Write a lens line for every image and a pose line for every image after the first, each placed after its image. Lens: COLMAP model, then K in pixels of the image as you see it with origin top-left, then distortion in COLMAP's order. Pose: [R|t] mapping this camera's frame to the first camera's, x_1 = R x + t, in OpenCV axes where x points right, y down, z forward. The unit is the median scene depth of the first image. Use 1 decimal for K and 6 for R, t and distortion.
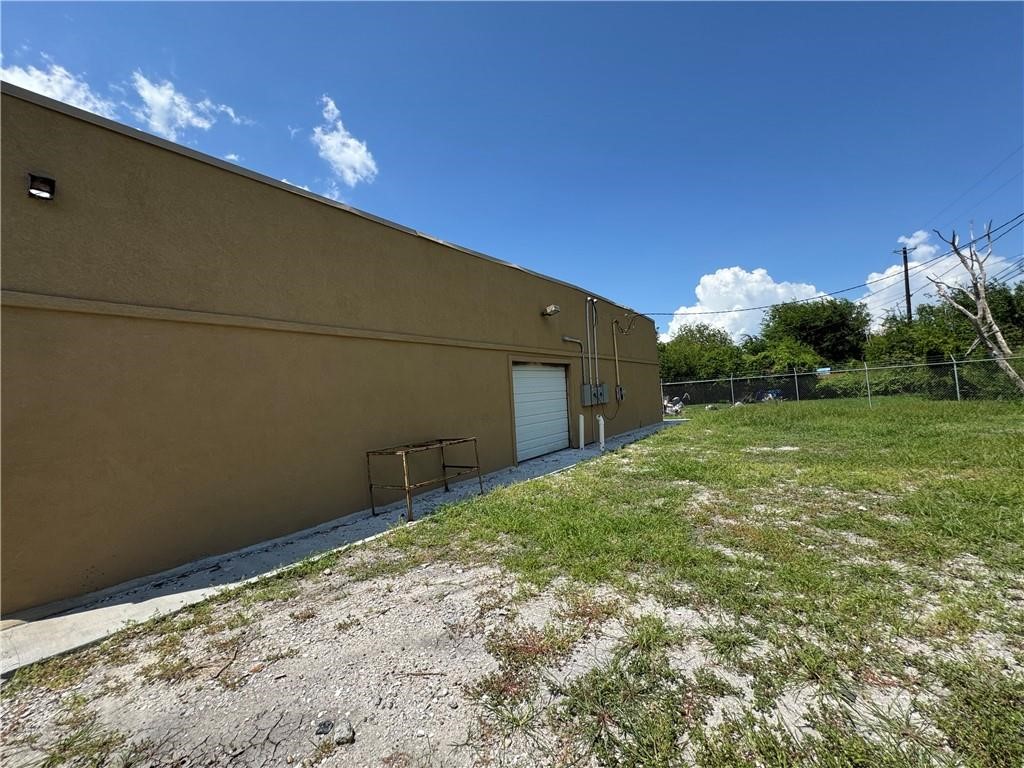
lens RADIAL K [[408.1, 0, 514.1], [0, 408.1, 385.5], [0, 0, 1]] dist [-0.003150, 0.000038]
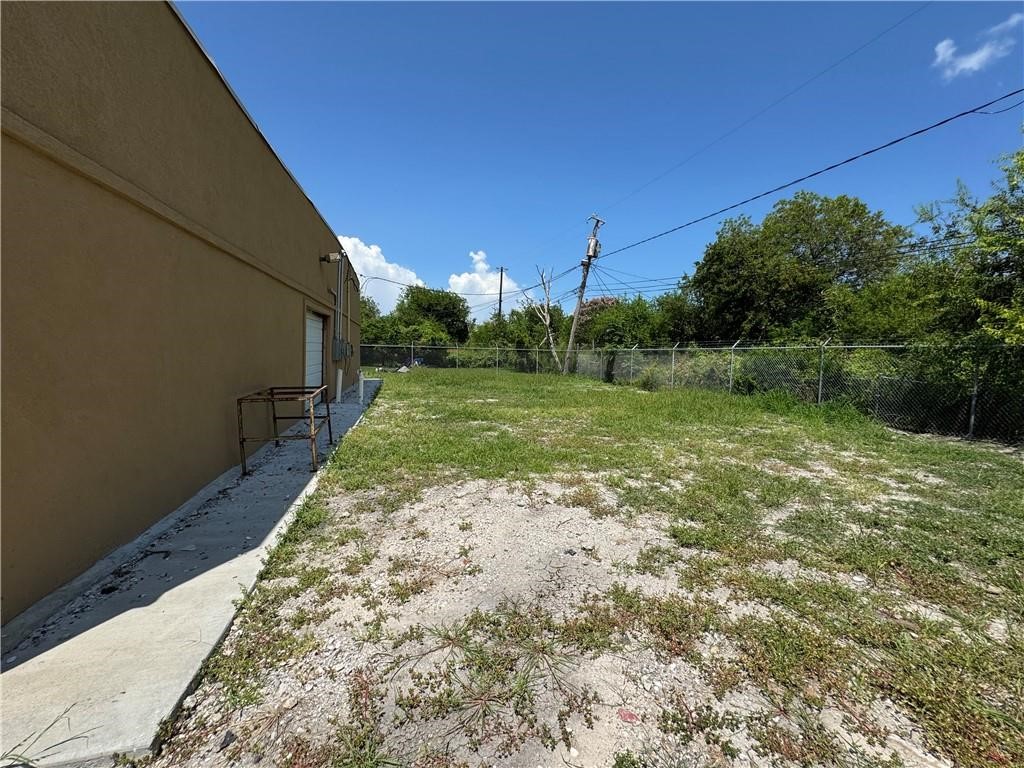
lens RADIAL K [[408.1, 0, 513.6], [0, 408.1, 382.1], [0, 0, 1]] dist [-0.003150, 0.000038]
pose [[0.629288, 0.028678, 0.776643, -0.463486], [-0.091993, 0.995042, 0.037796, 0.036219], [-0.771708, -0.095230, 0.628806, 0.059846]]
